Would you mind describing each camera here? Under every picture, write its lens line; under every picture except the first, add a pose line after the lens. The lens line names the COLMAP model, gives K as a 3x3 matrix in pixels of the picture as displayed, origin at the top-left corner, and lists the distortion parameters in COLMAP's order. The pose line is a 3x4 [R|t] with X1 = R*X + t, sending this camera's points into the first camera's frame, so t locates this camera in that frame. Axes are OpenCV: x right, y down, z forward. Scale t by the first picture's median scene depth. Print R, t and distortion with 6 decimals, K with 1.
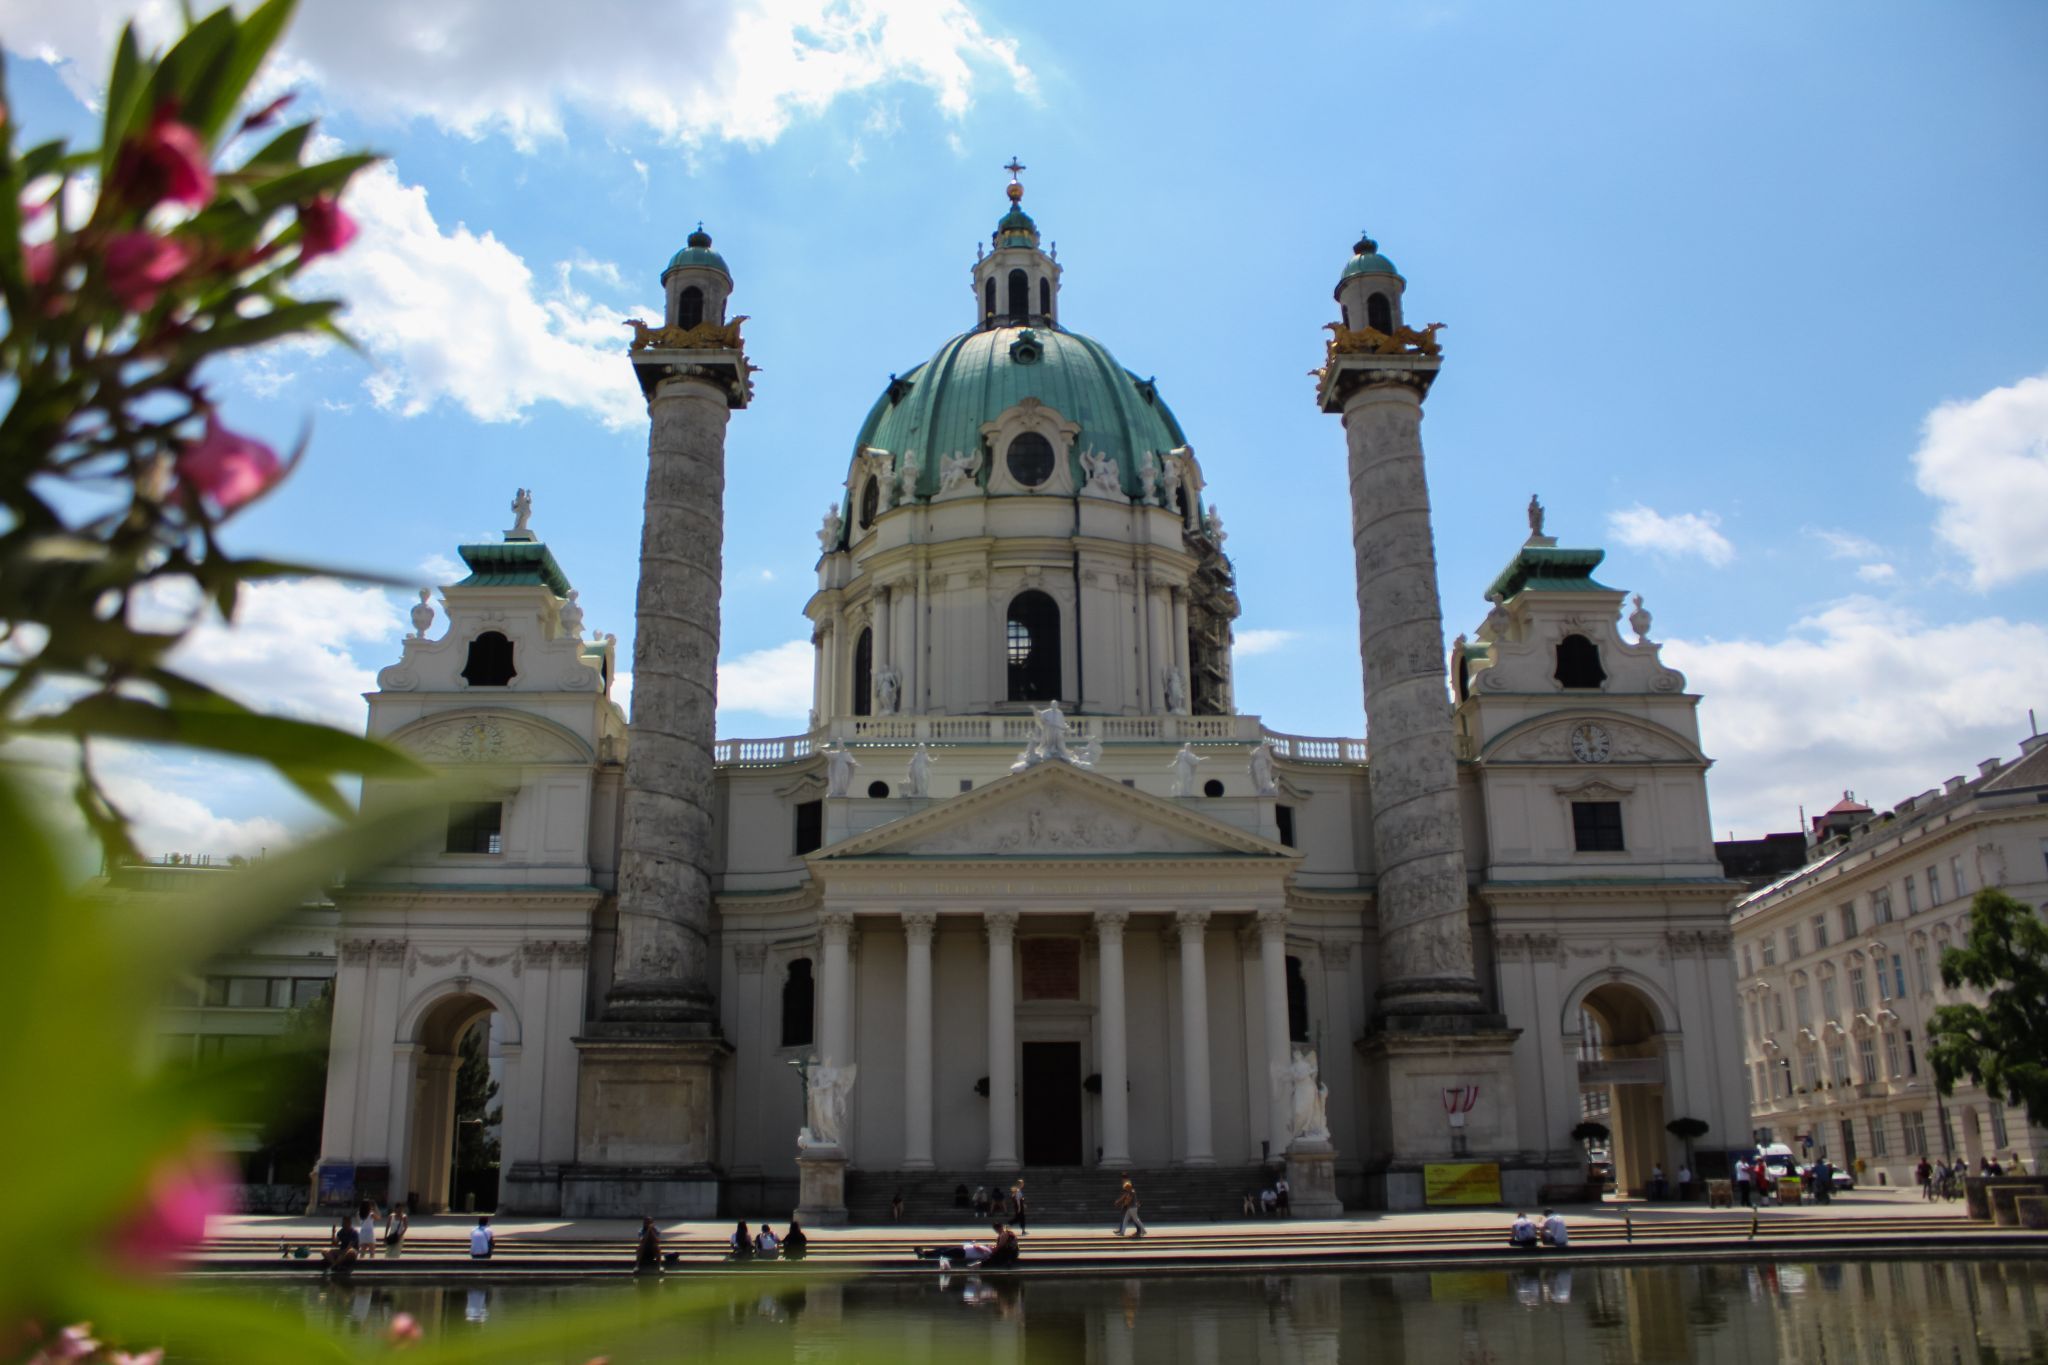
lens RADIAL K [[1744.2, 0, 998.1], [0, 1744.2, 676.8], [0, 0, 1]] dist [-0.152347, 0.090651]
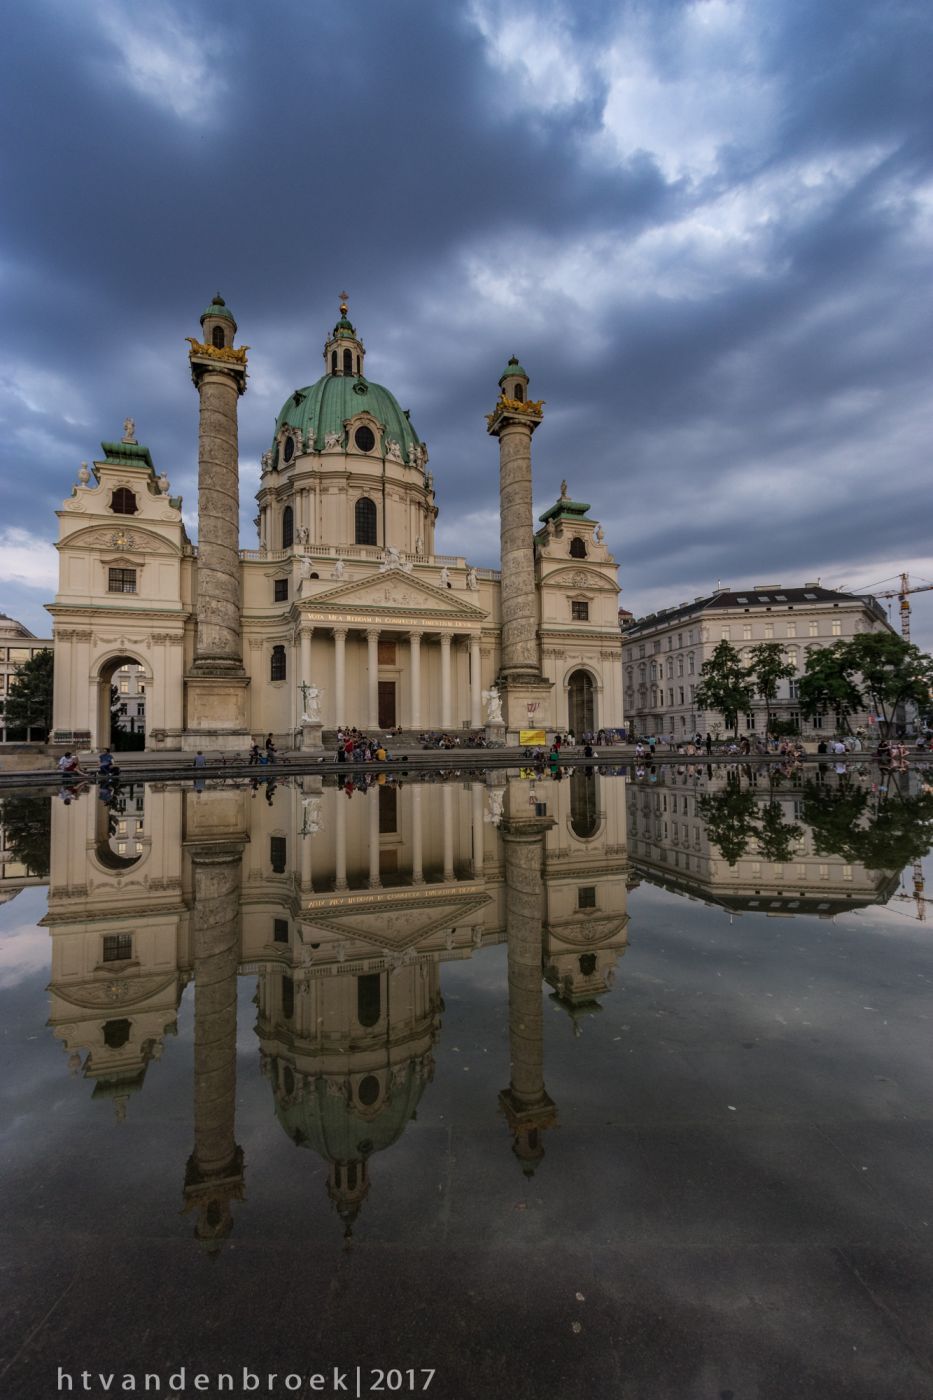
lens RADIAL K [[661.1, 0, 463.6], [0, 661.1, 718.1], [0, 0, 1]] dist [-0.000680, -0.000131]
pose [[0.950288, 0.009146, 0.311237, -0.153351], [-0.086580, 0.967910, 0.235911, 0.021001], [-0.299092, -0.251130, 0.920586, 0.049400]]
